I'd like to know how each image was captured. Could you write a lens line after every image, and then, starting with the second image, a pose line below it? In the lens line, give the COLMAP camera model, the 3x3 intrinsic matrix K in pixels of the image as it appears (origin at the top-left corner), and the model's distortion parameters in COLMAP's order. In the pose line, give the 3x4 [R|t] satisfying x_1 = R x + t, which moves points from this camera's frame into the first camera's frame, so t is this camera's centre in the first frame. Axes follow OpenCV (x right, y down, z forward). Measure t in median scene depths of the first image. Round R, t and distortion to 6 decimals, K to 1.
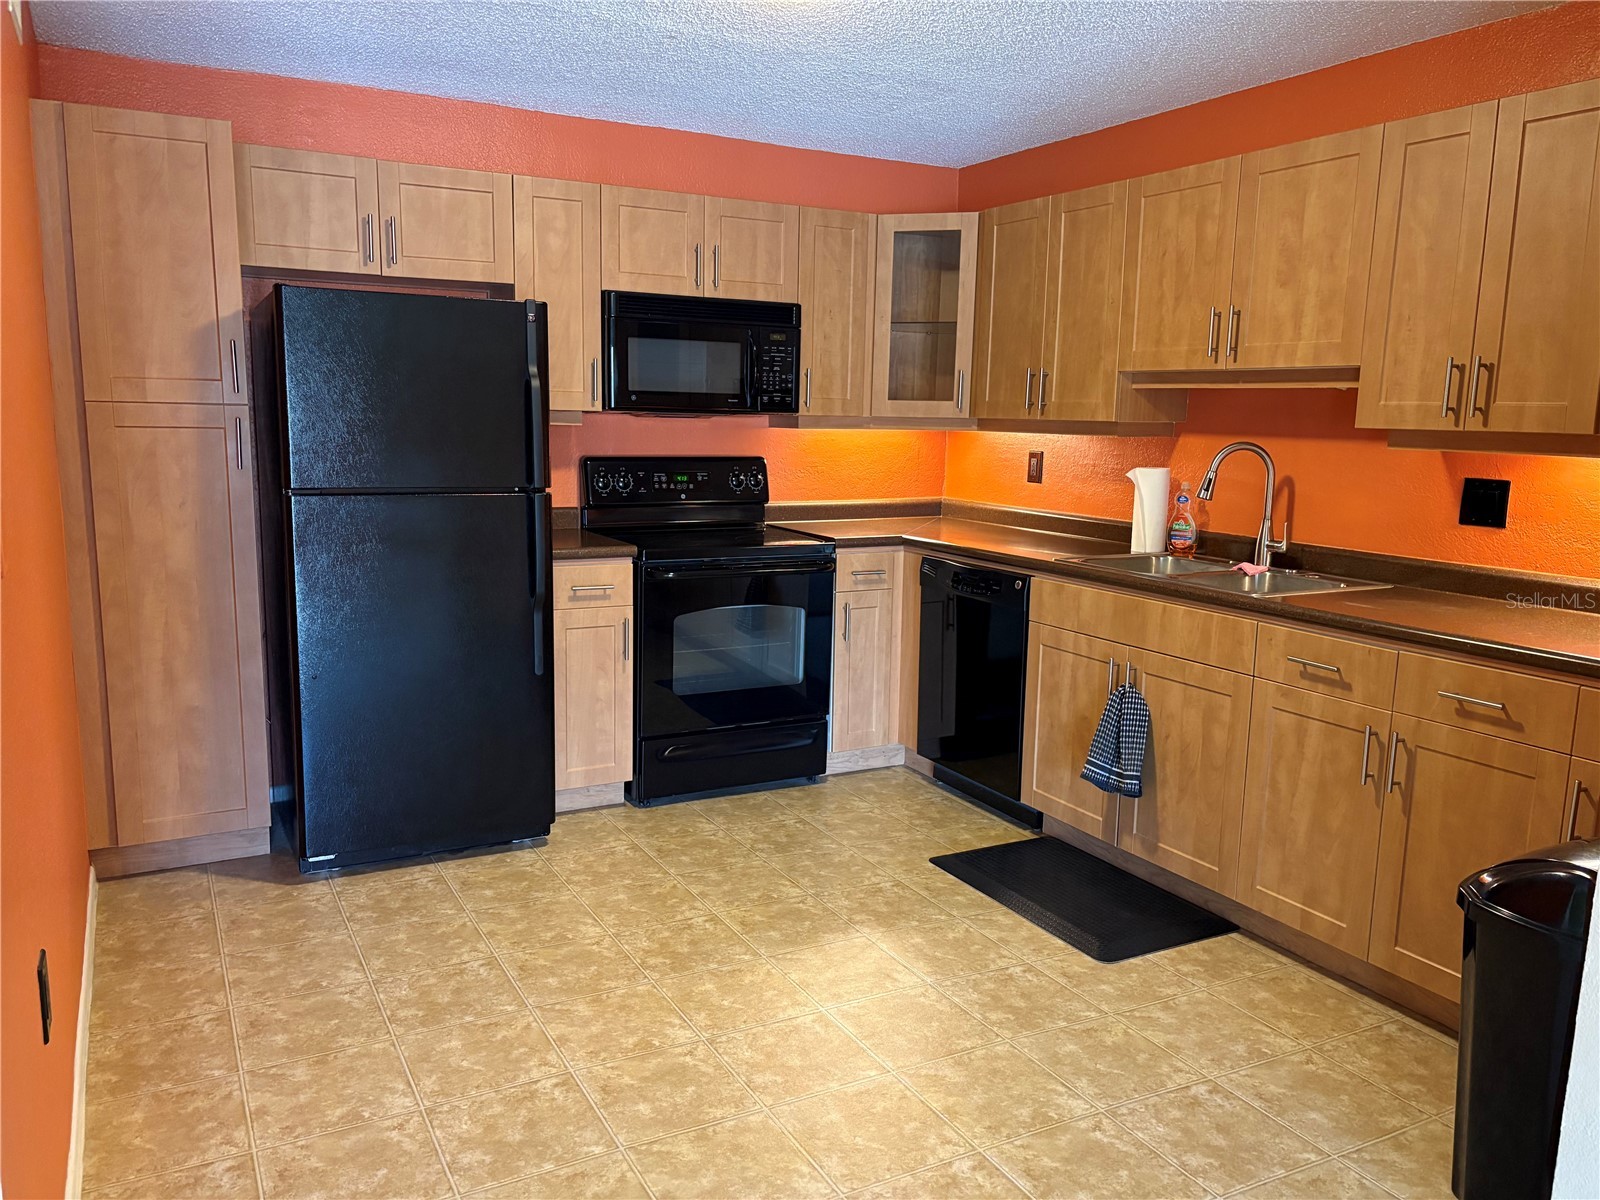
lens RADIAL K [[1206.4, 0, 790.3], [0, 1206.4, 605.7], [0, 0, 1]] dist [0.047449, -0.039270]
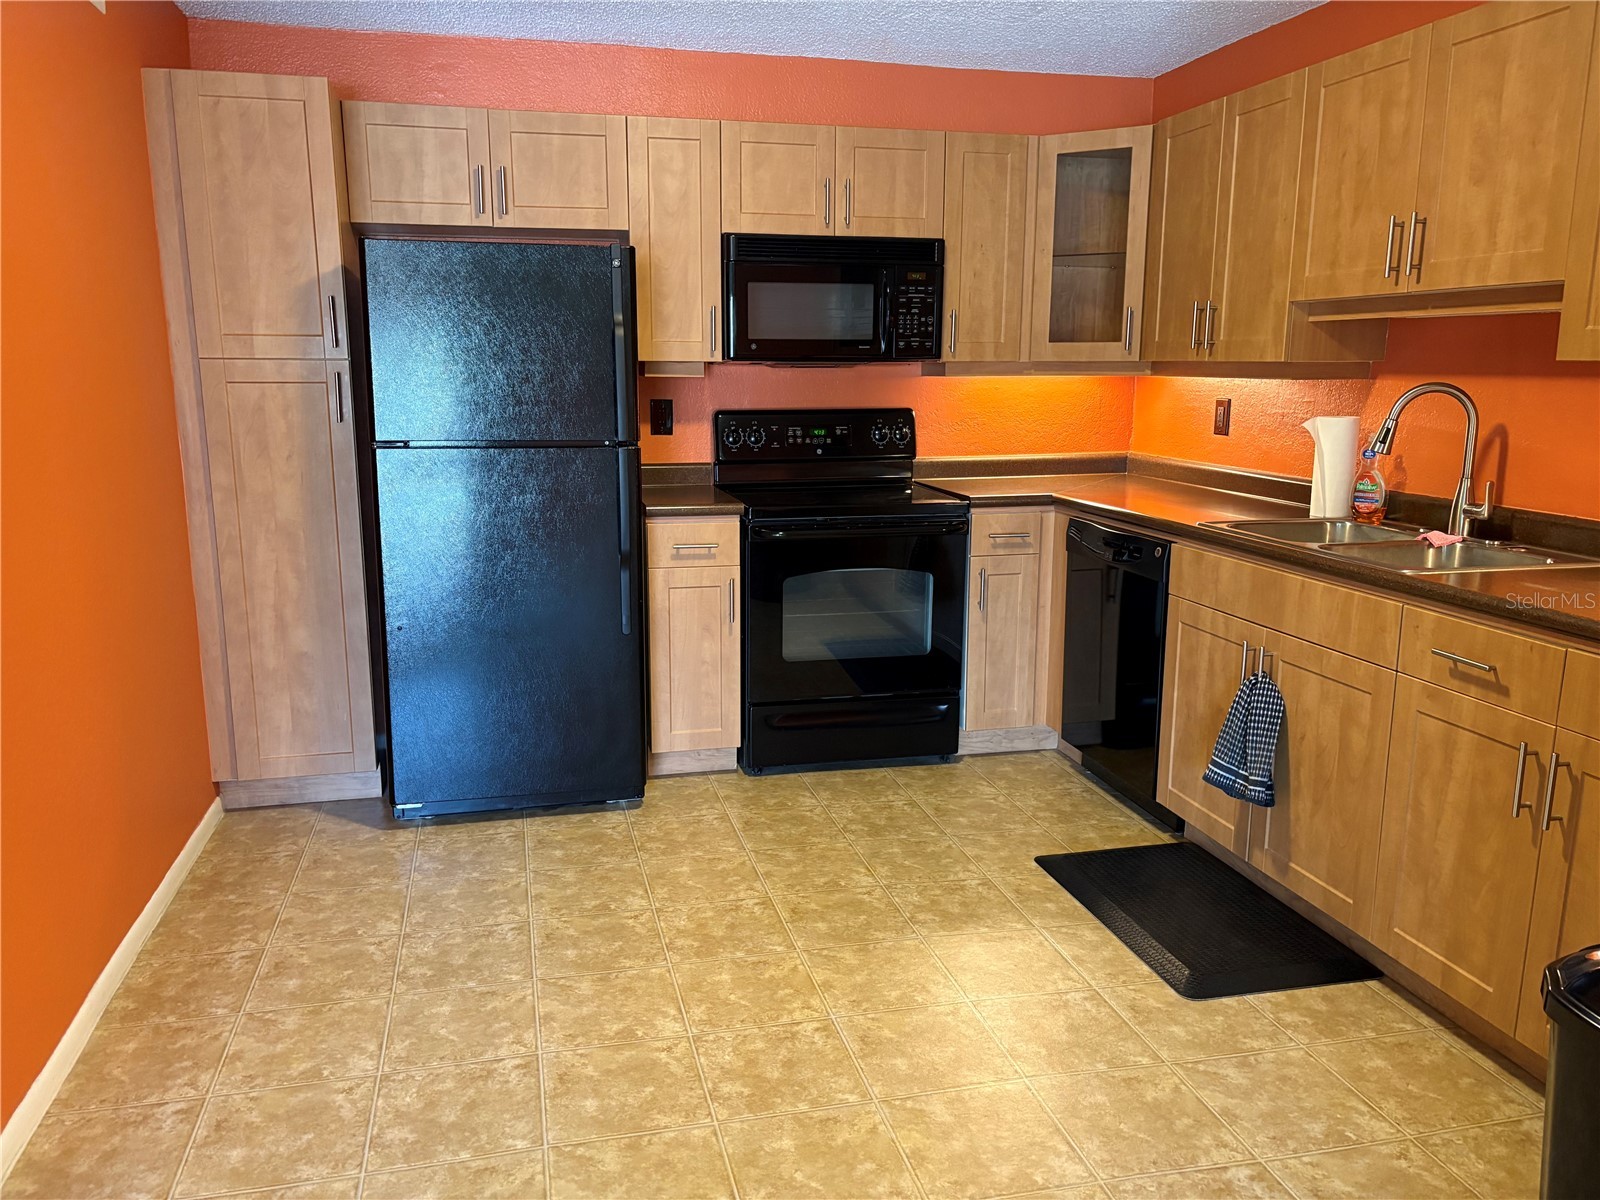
lens RADIAL K [[1206.4, 0, 792.2], [0, 1206.4, 600.2], [0, 0, 1]] dist [0.047449, -0.039270]
pose [[0.967165, 0.031844, -0.252145, 0.153083], [-0.024471, 0.999178, 0.032324, -0.004492], [0.252968, -0.025093, 0.967149, 0.088969]]
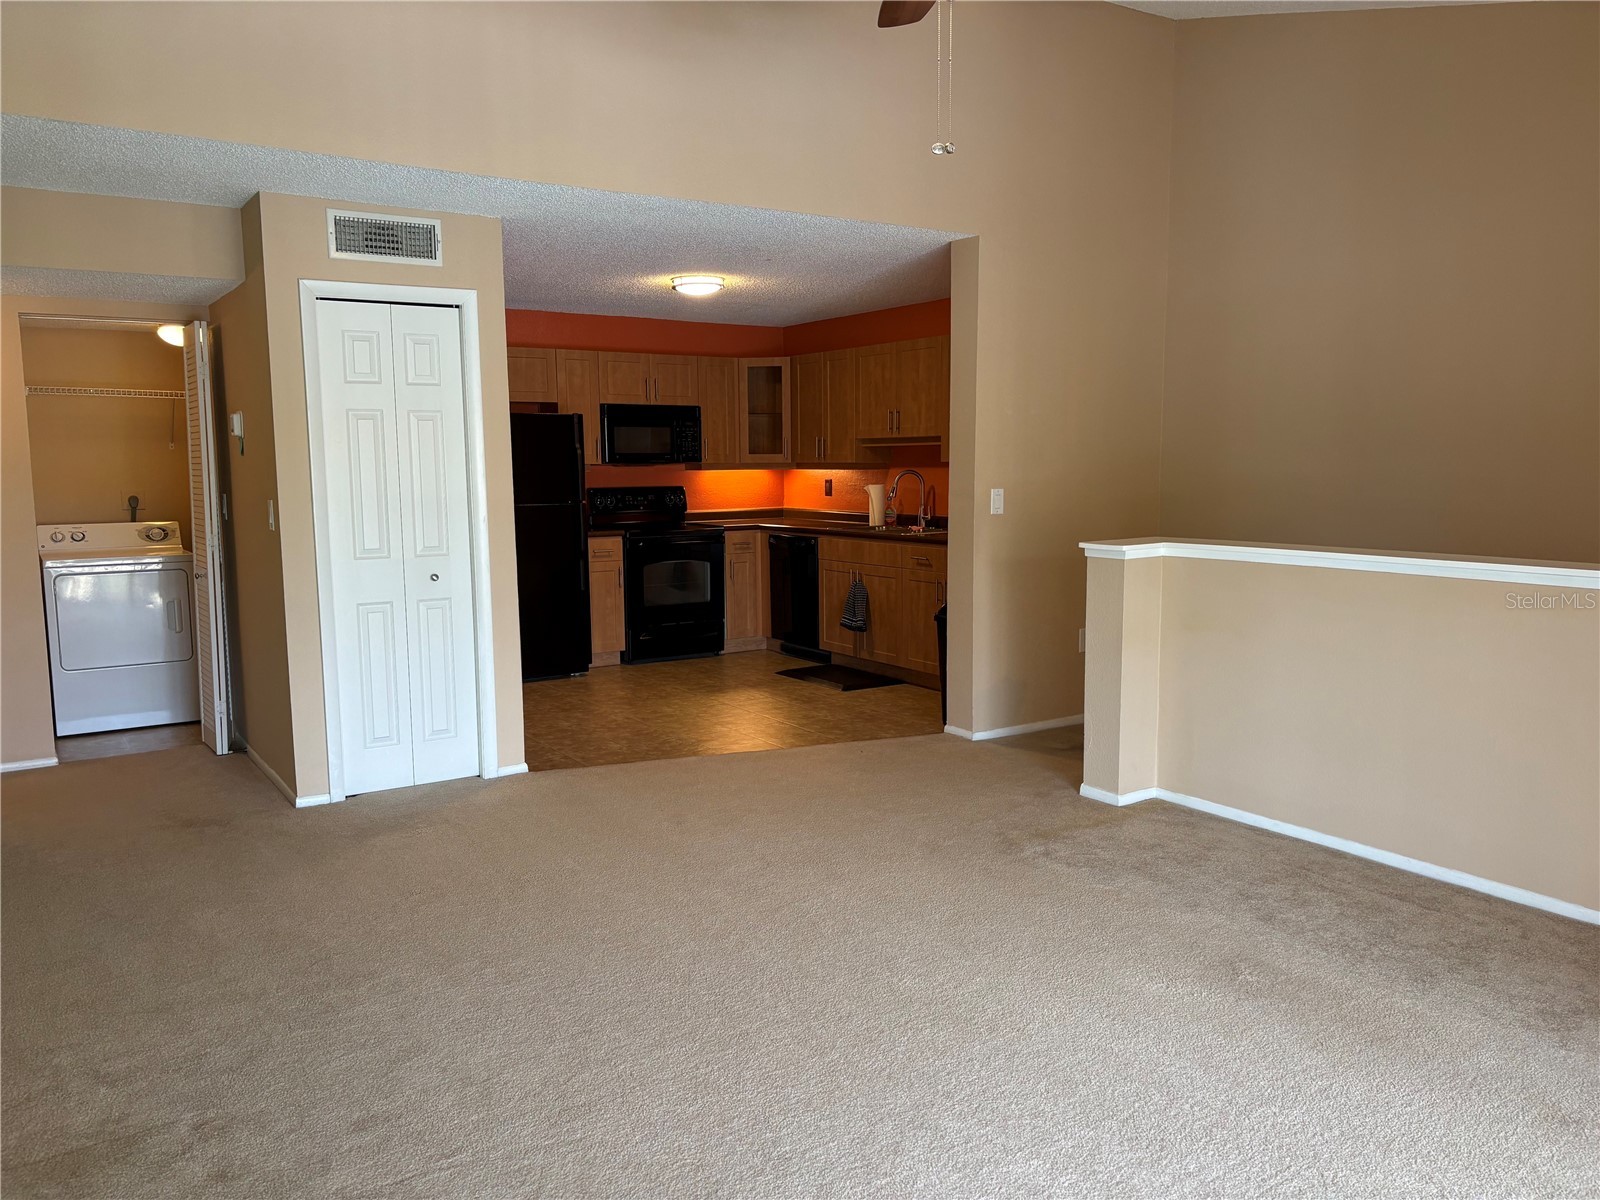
lens RADIAL K [[1206.4, 0, 808.6], [0, 1206.4, 617.3], [0, 0, 1]] dist [0.047449, -0.039270]
pose [[0.994250, -0.041557, 0.098695, -0.026825], [0.044631, 0.998578, -0.029147, 0.168507], [-0.097343, 0.033384, 0.994691, -1.031090]]
